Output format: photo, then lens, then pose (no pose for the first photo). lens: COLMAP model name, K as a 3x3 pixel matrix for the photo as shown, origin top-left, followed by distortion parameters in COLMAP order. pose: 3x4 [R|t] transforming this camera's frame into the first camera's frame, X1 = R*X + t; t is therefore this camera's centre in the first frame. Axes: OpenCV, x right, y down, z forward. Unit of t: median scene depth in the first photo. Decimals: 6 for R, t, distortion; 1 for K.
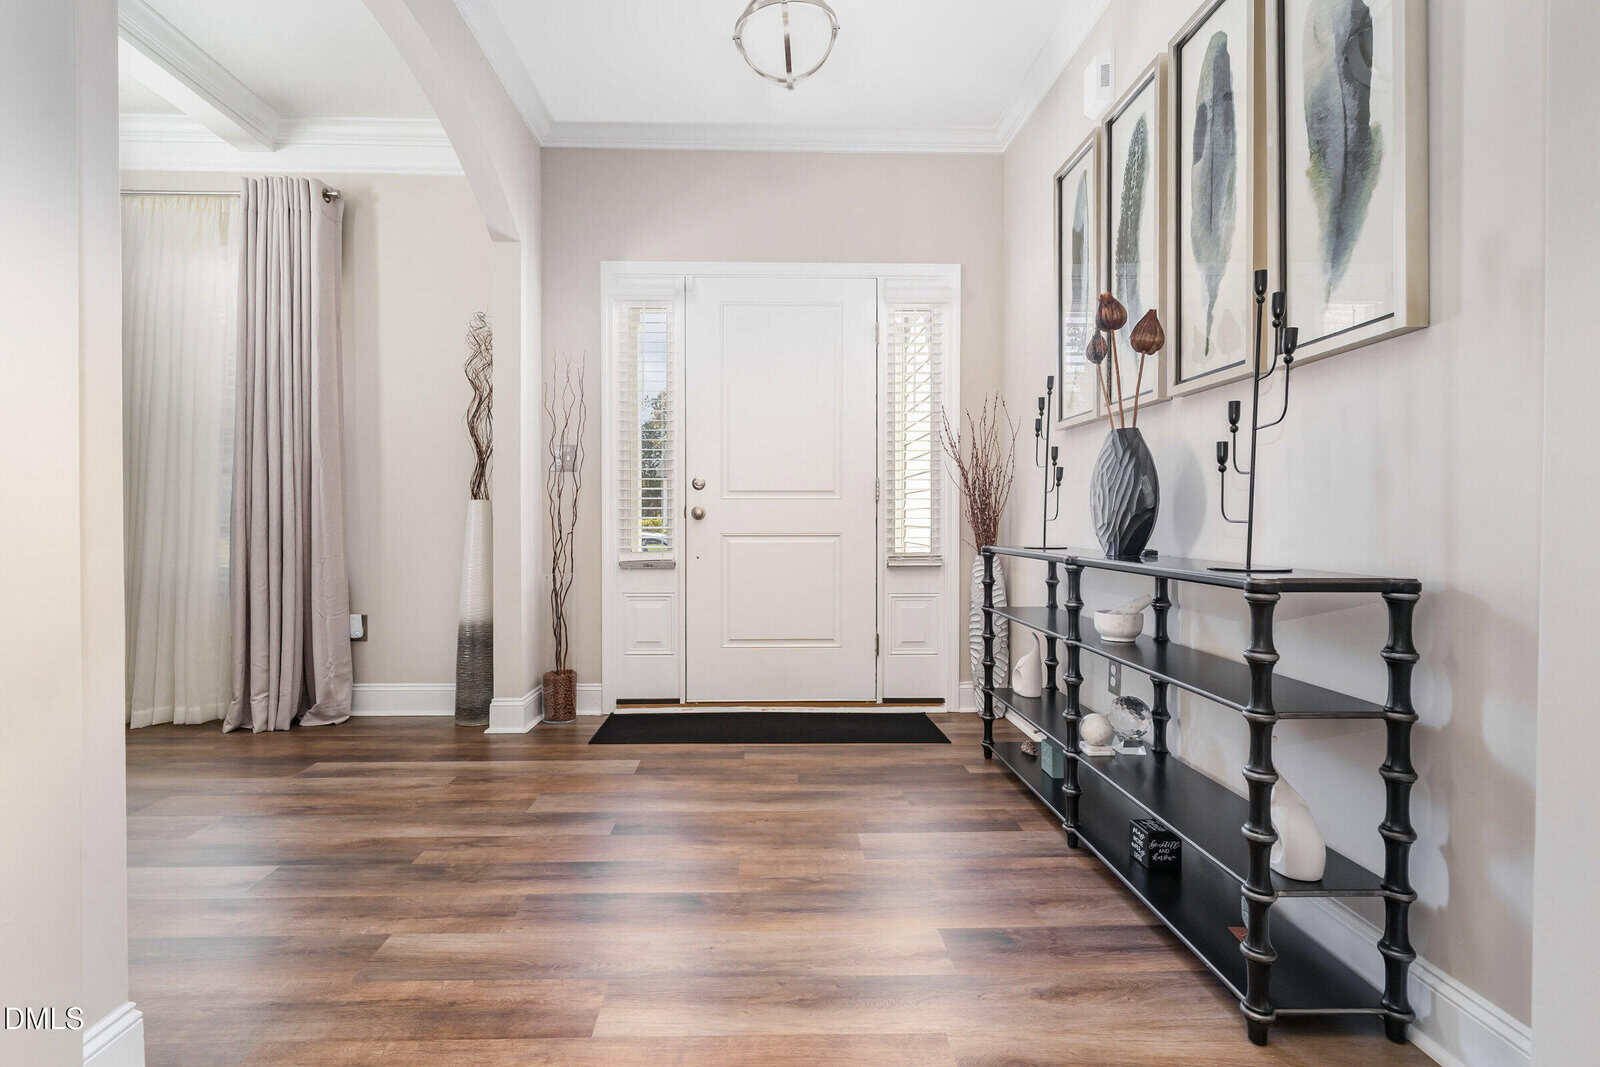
lens RADIAL K [[783.4, 0, 778.0], [0, 783.4, 515.6], [0, 0, 1]] dist [0.001515, 0.000295]
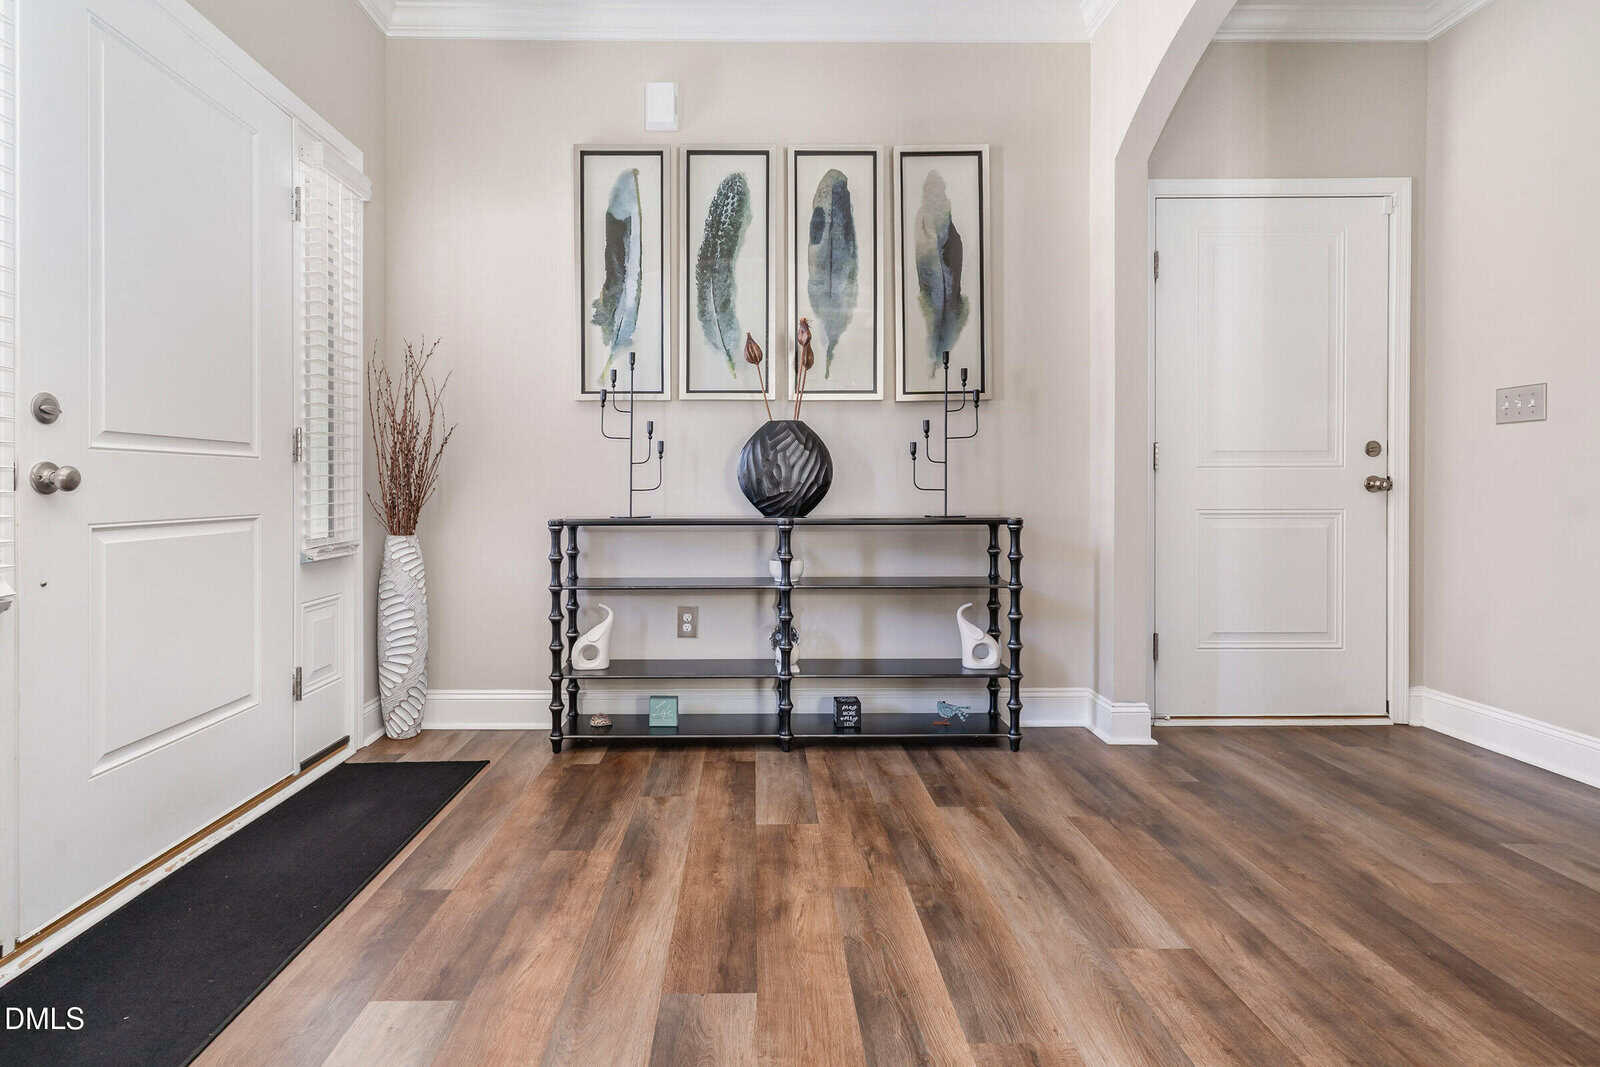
lens RADIAL K [[764.7, 0, 796.3], [0, 764.7, 479.0], [0, 0, 1]] dist [-0.000832, -0.000024]
pose [[0.005741, 0.008113, 0.999951, -0.935770], [-0.001396, 0.999966, -0.008105, -0.001498], [-0.999983, -0.001350, 0.005752, 1.081572]]
